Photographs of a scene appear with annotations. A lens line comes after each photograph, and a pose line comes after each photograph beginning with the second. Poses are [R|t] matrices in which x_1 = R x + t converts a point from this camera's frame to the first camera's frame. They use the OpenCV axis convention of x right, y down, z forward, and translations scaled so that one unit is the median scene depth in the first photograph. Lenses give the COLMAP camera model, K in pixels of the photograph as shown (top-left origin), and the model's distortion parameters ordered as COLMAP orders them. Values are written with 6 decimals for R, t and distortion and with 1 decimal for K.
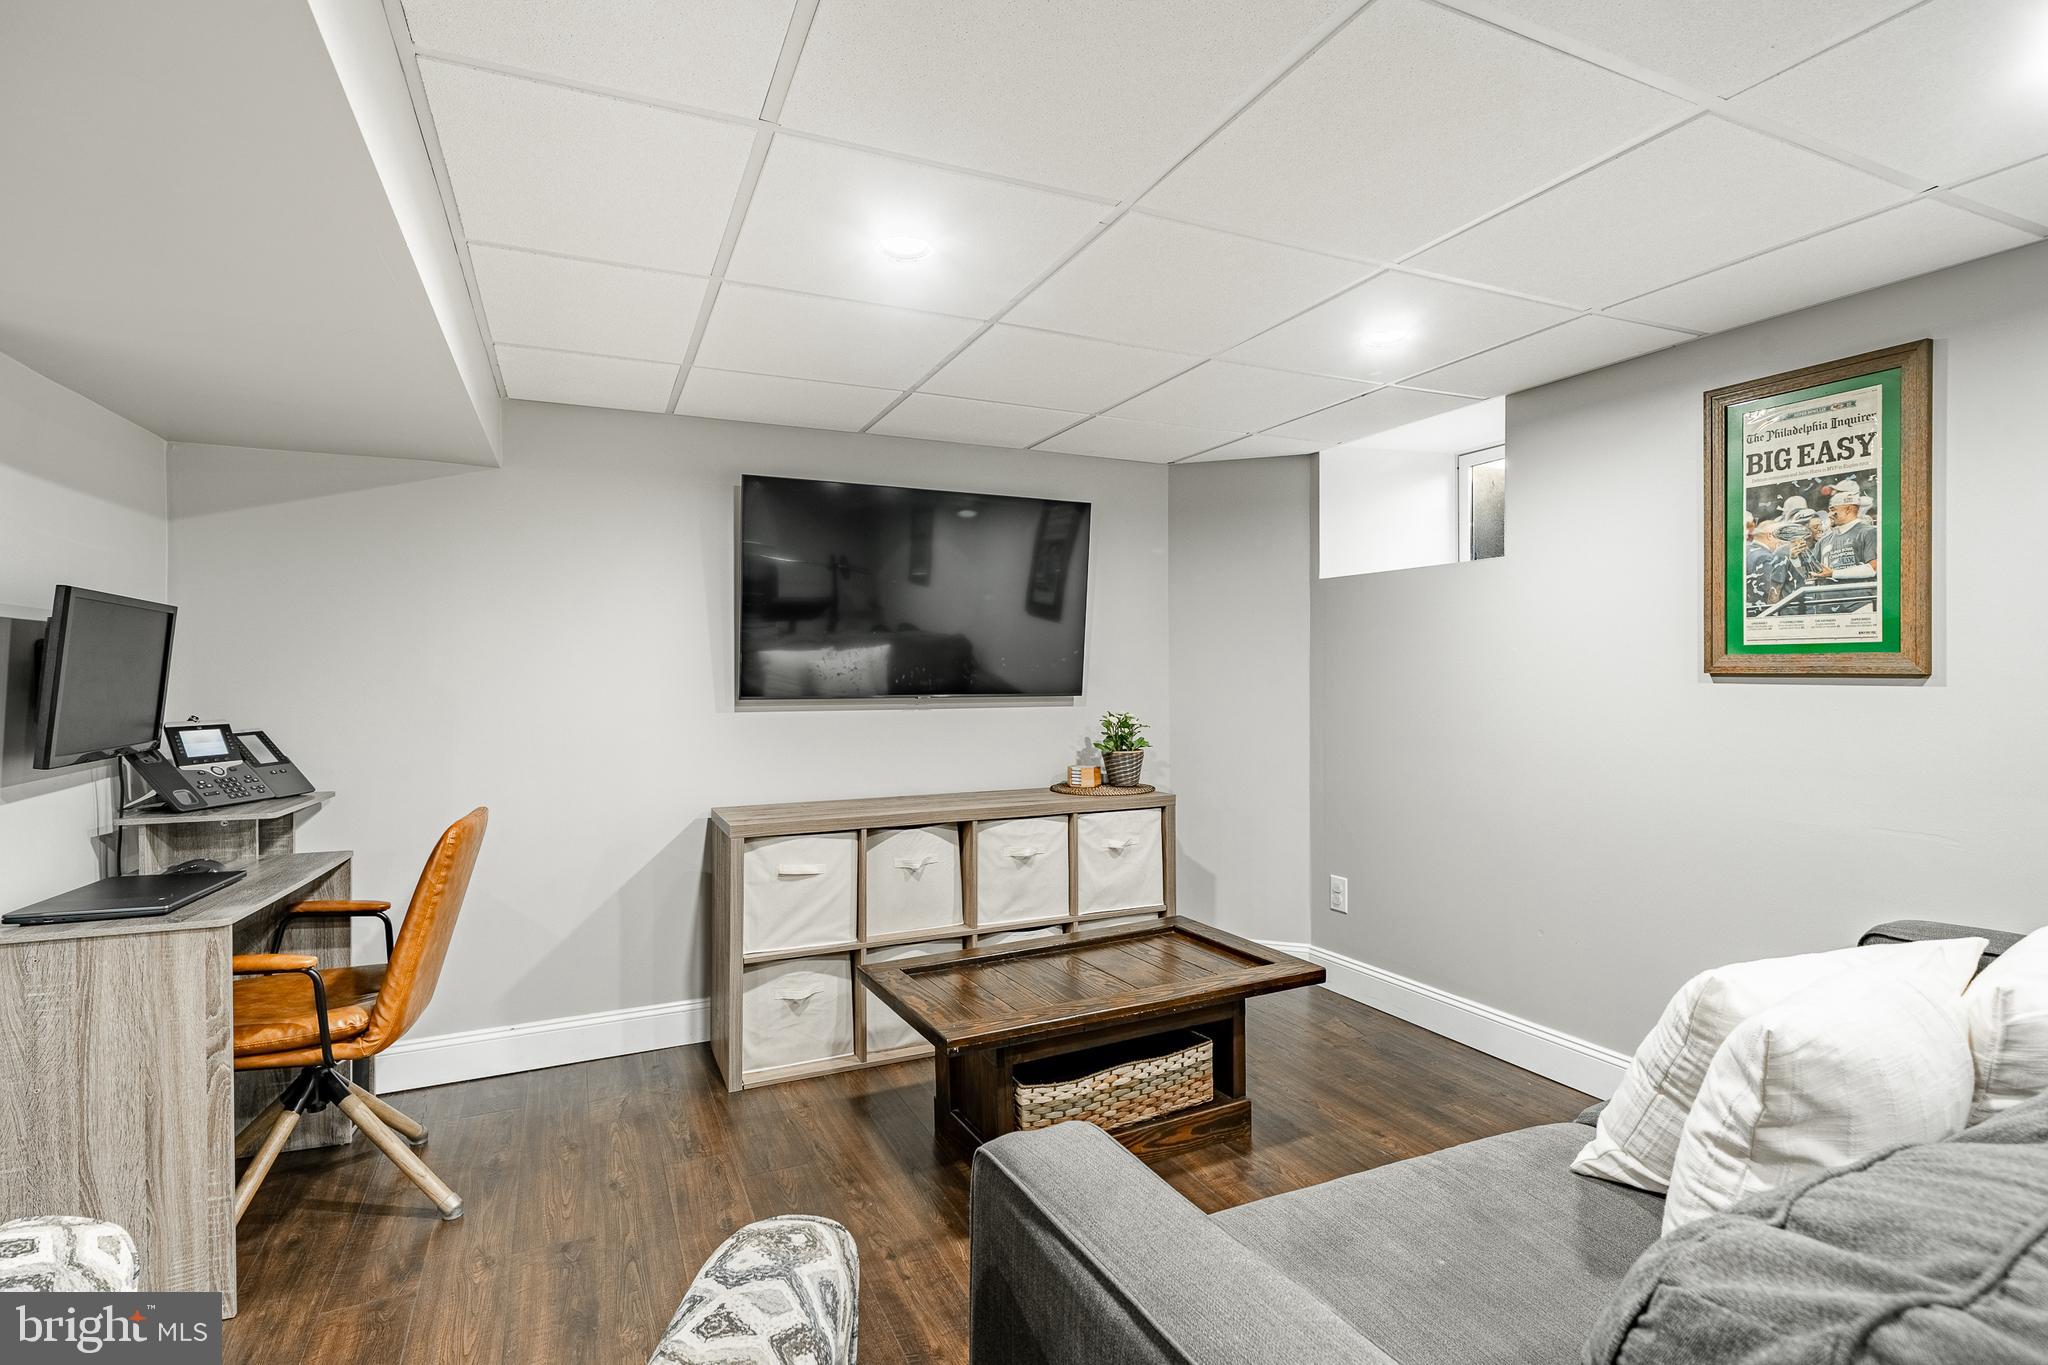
lens RADIAL K [[968.3, 0, 998.2], [0, 968.3, 678.2], [0, 0, 1]] dist [0.001116, -0.000322]
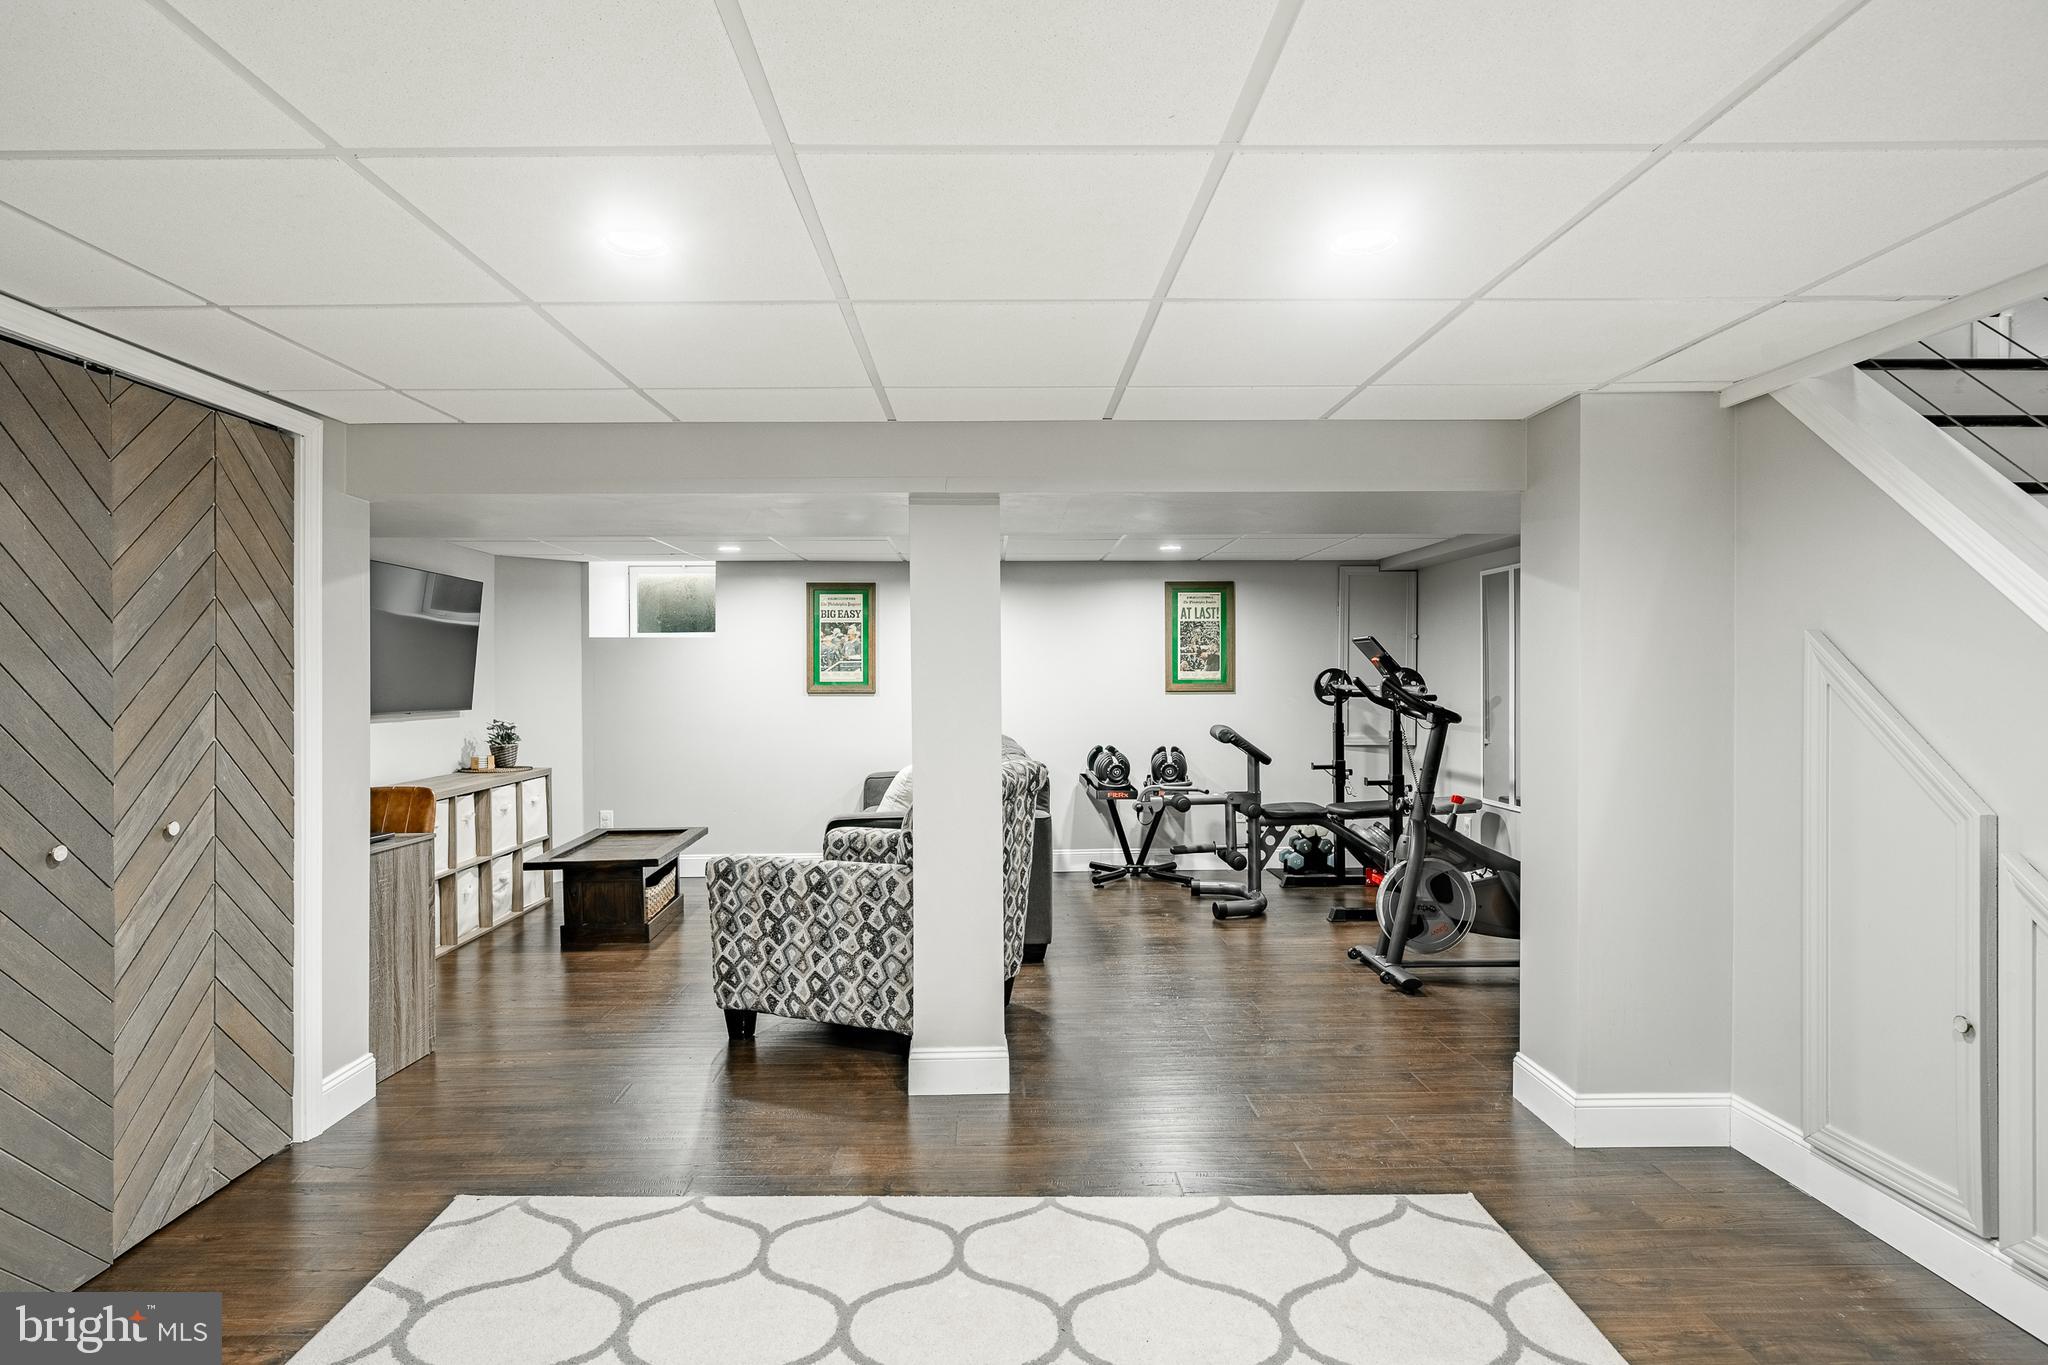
lens RADIAL K [[1072.6, 0, 1012.3], [0, 1072.6, 672.0], [0, 0, 1]] dist [0.003195, 0.000554]
pose [[0.393965, 0.008153, 0.919089, -1.817143], [0.005256, 0.999924, -0.011123, -0.026856], [-0.919110, 0.009213, 0.393892, -0.670774]]
